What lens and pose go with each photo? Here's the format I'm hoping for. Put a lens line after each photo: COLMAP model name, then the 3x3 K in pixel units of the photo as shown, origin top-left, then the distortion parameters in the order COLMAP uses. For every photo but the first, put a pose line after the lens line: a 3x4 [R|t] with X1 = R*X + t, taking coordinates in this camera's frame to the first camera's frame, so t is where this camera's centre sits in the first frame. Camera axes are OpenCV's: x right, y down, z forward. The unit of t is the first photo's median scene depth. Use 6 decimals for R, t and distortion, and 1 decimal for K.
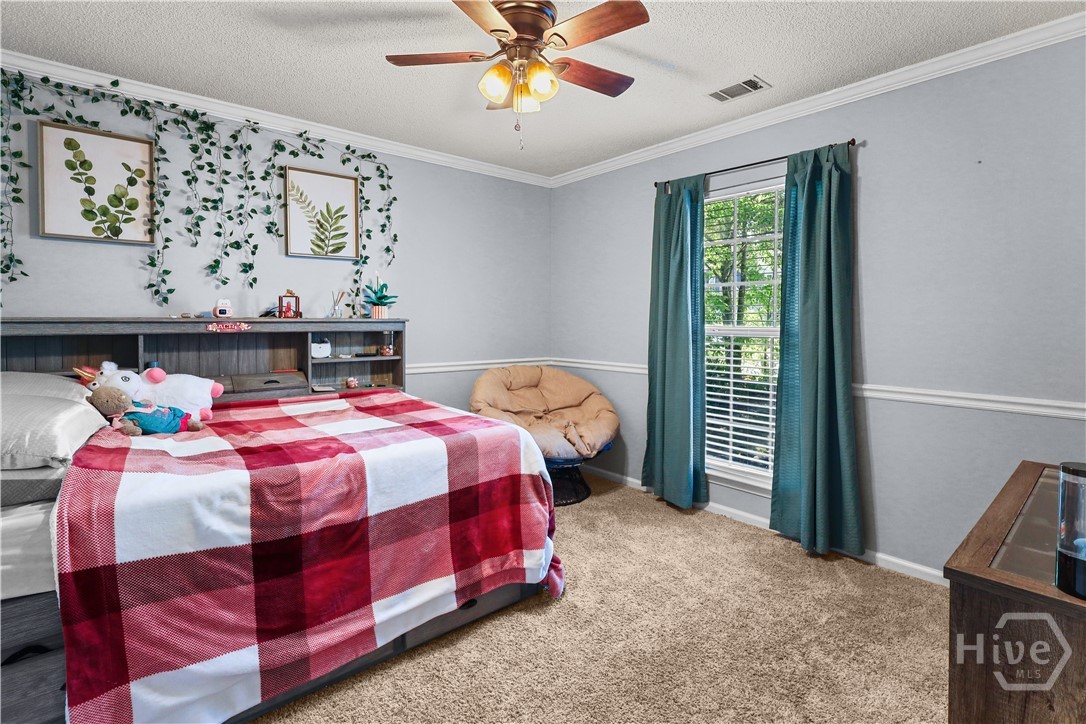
lens RADIAL K [[509.9, 0, 545.1], [0, 509.9, 320.4], [0, 0, 1]] dist [-0.000819, 0.000482]
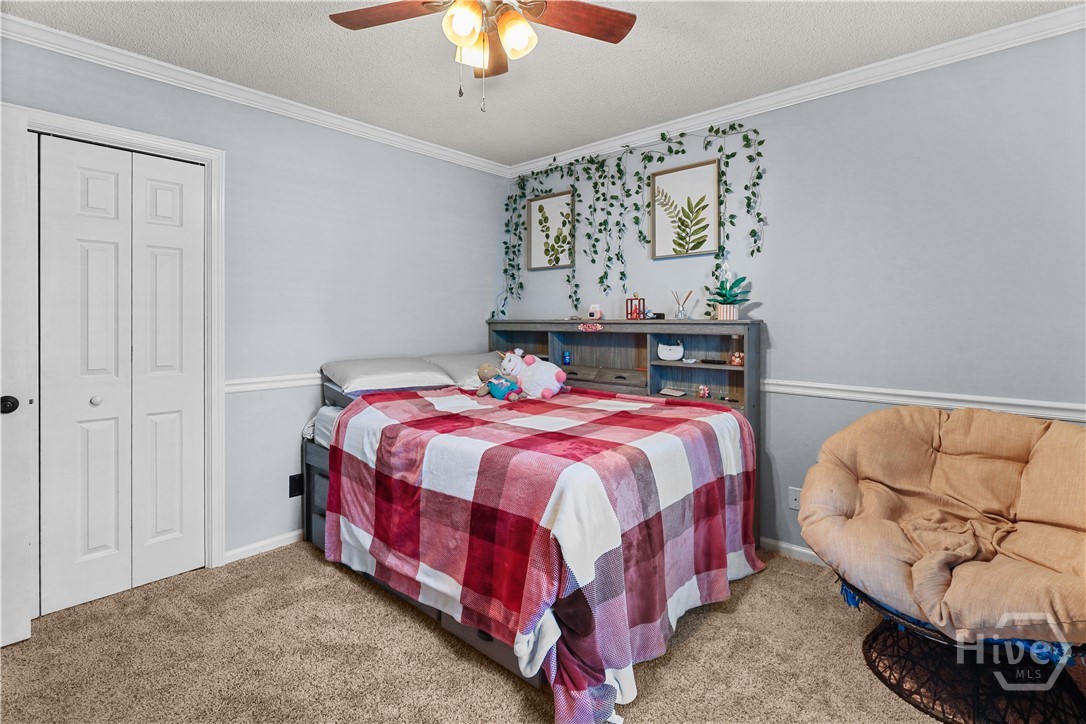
lens RADIAL K [[509.9, 0, 545.1], [0, 509.9, 320.4], [0, 0, 1]] dist [-0.000819, 0.000482]
pose [[0.152230, -0.001650, -0.988344, 0.518817], [-0.000293, 0.999998, -0.001715, -0.001005], [0.988345, 0.000551, 0.152229, 0.656997]]
